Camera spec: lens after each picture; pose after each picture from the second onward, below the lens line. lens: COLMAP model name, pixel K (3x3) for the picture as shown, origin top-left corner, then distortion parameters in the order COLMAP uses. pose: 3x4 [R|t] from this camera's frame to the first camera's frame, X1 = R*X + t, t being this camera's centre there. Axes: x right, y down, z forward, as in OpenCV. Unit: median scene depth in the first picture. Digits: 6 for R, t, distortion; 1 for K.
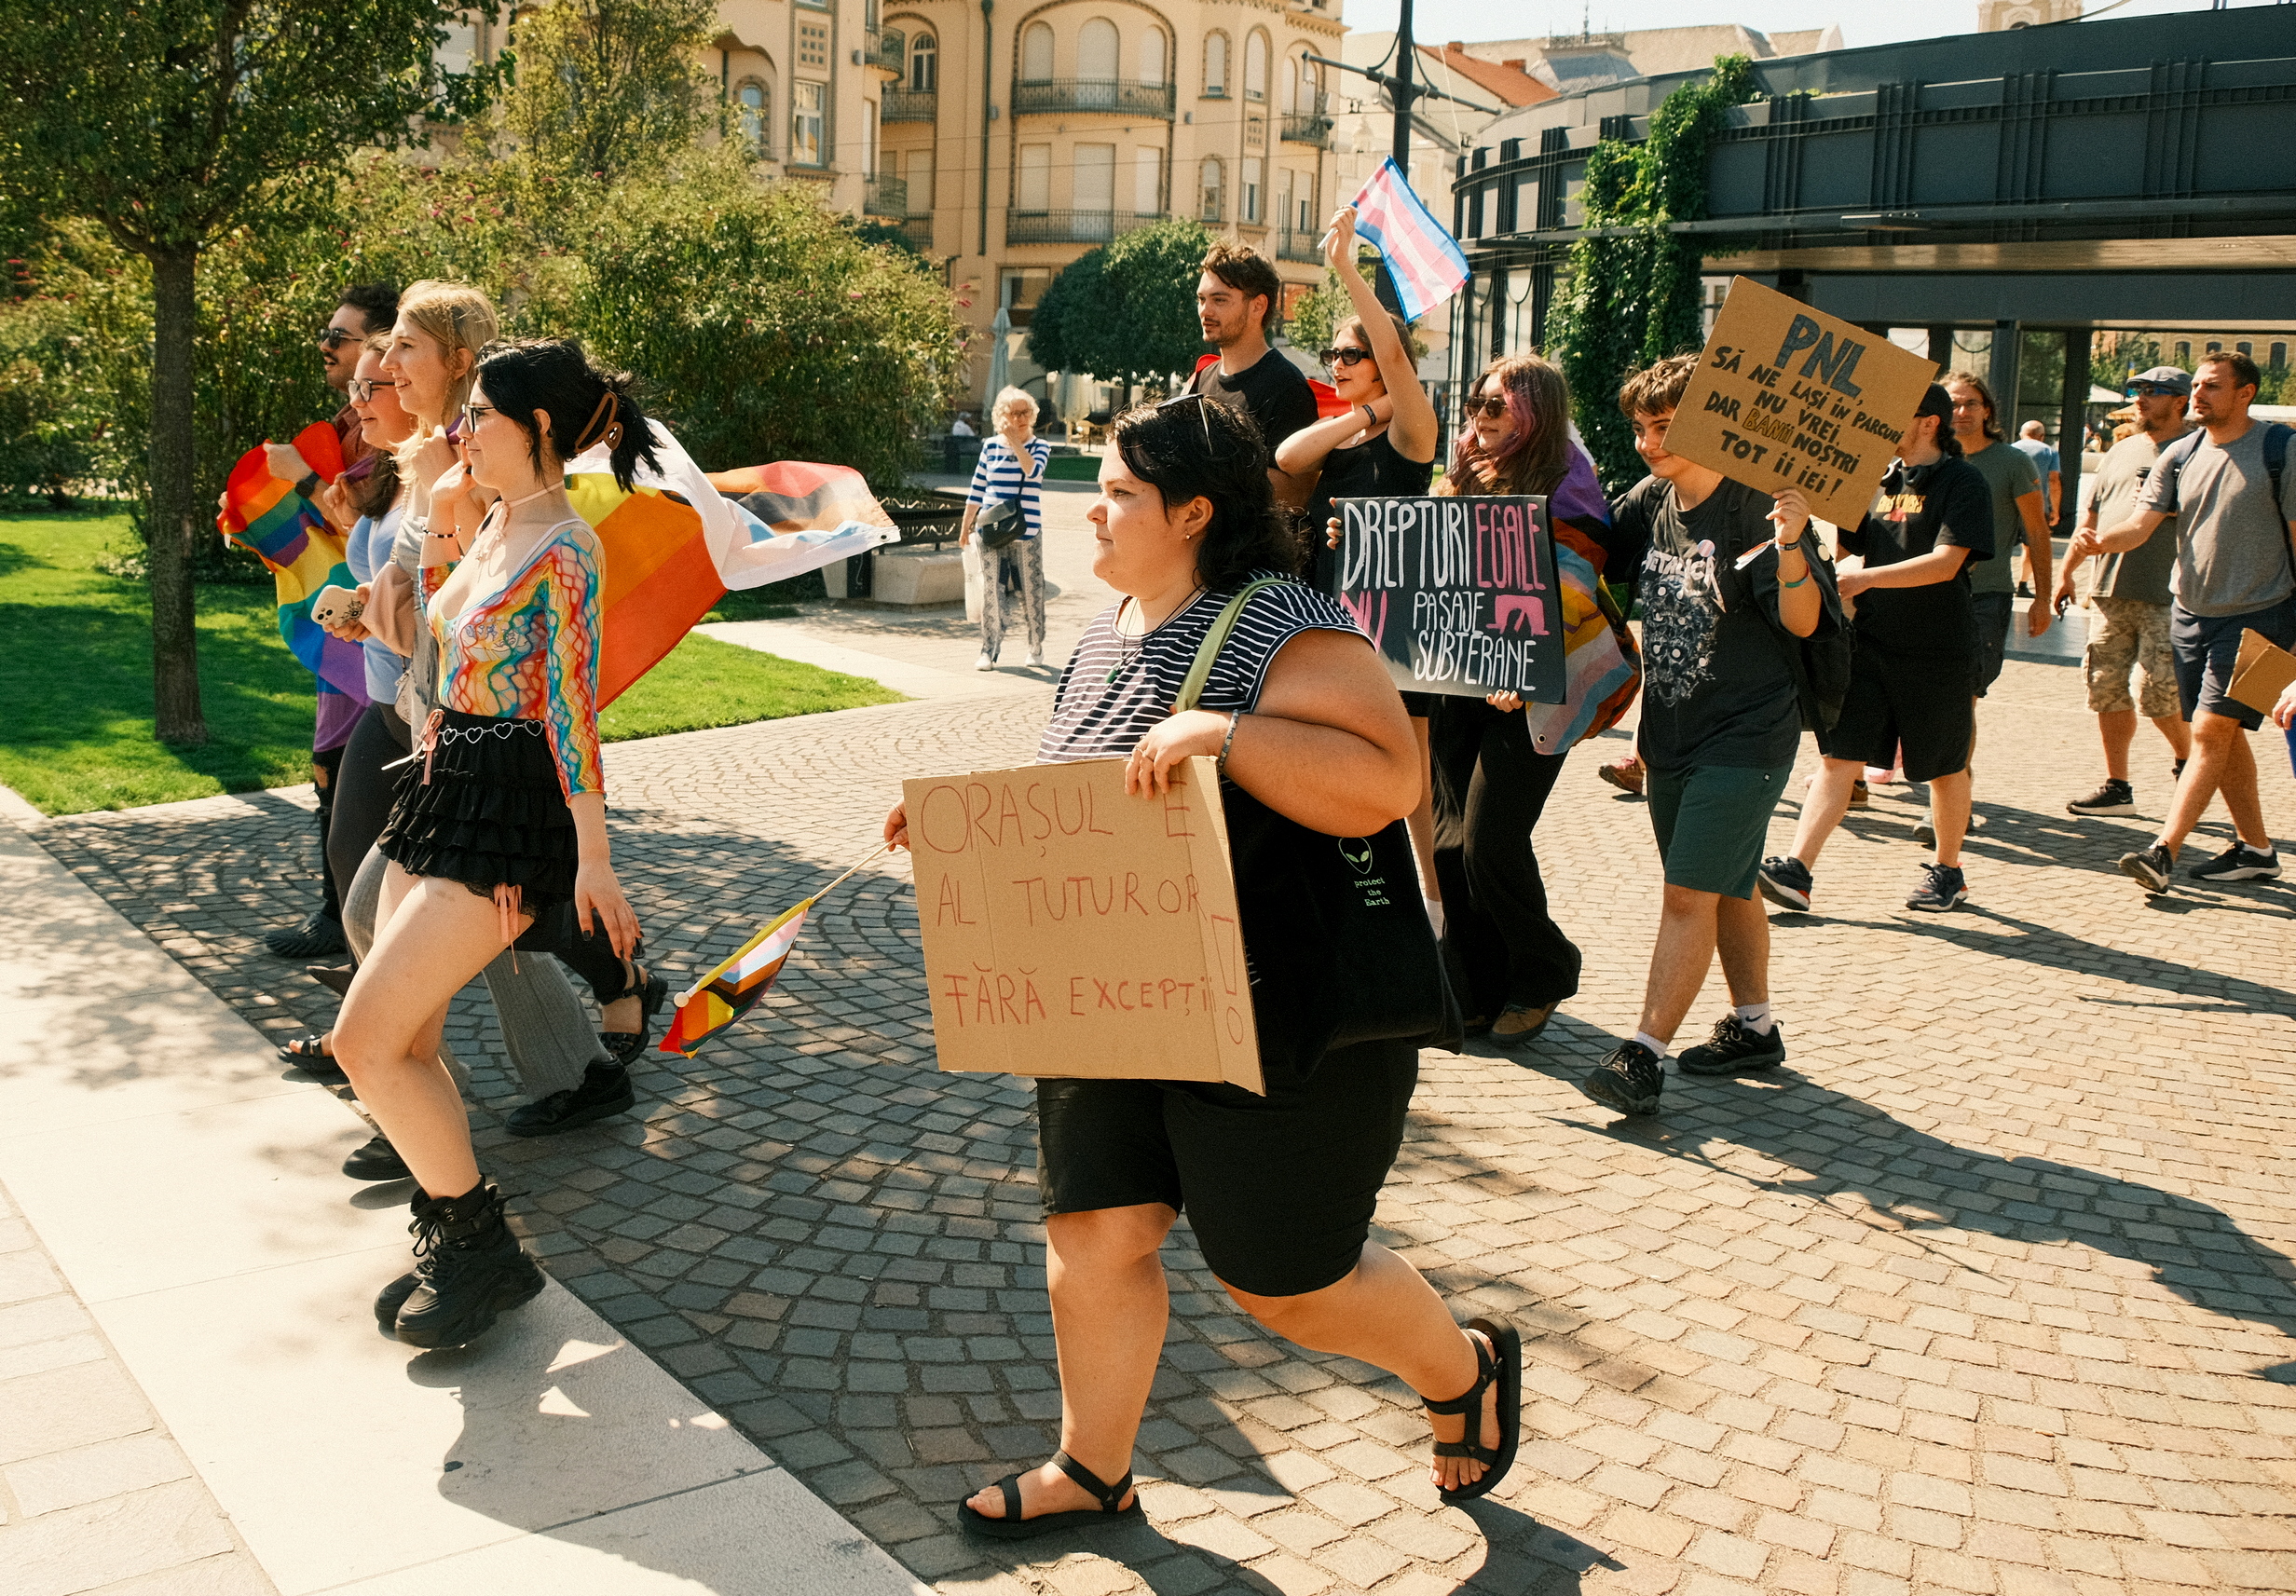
lens RADIAL K [[2318.4, 0, 797.8], [0, 2318.4, 655.2], [0, 0, 1]] dist [-0.049643, 0.031546]
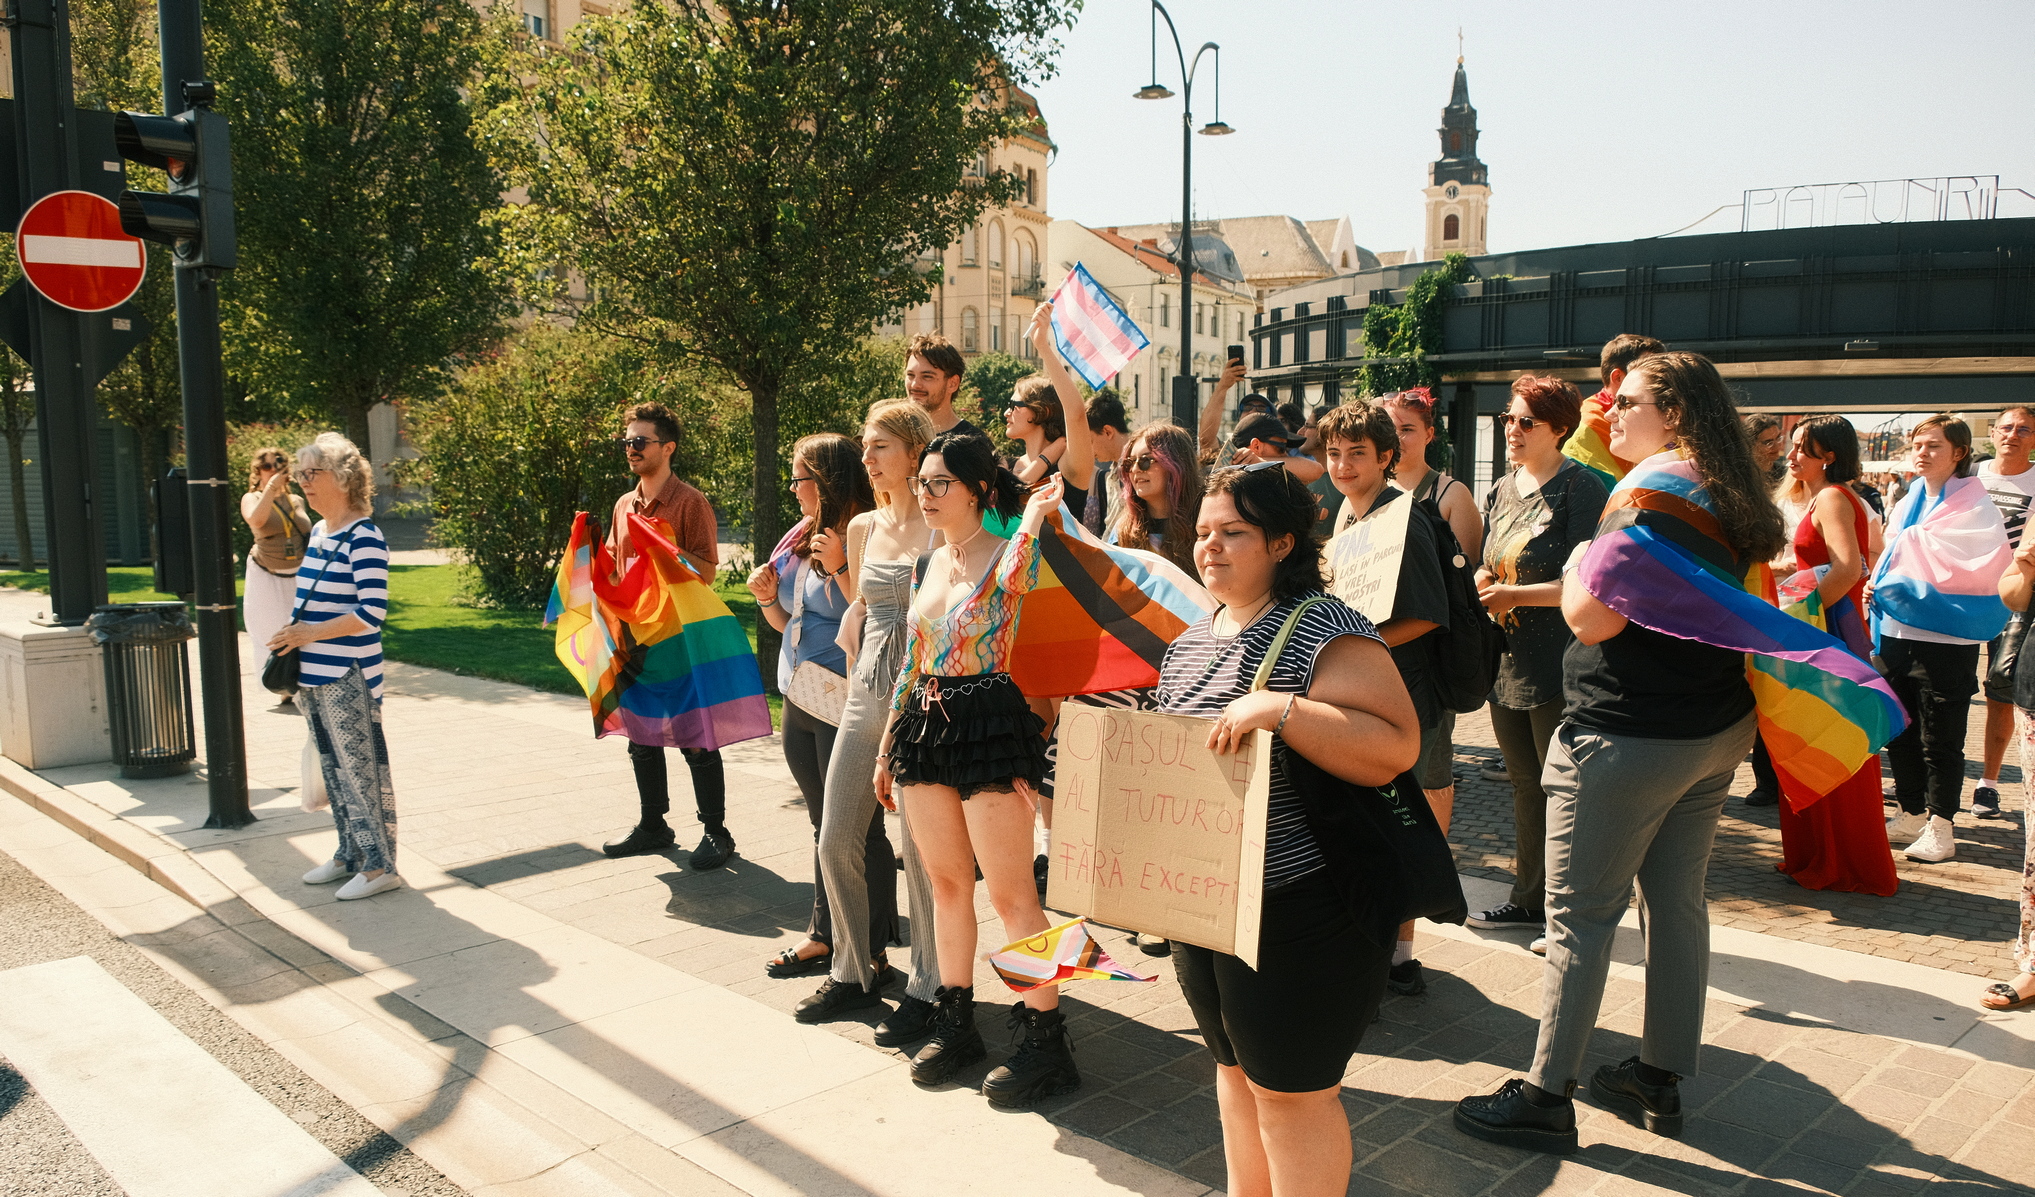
lens RADIAL K [[1664.7, 0, 976.8], [0, 1664.7, 682.6], [0, 0, 1]] dist [-0.062683, 0.042863]
pose [[0.974454, -0.053731, 0.218067, -0.181808], [0.051072, 0.998536, 0.017816, 0.006661], [-0.218705, -0.006224, 0.975771, -0.073348]]
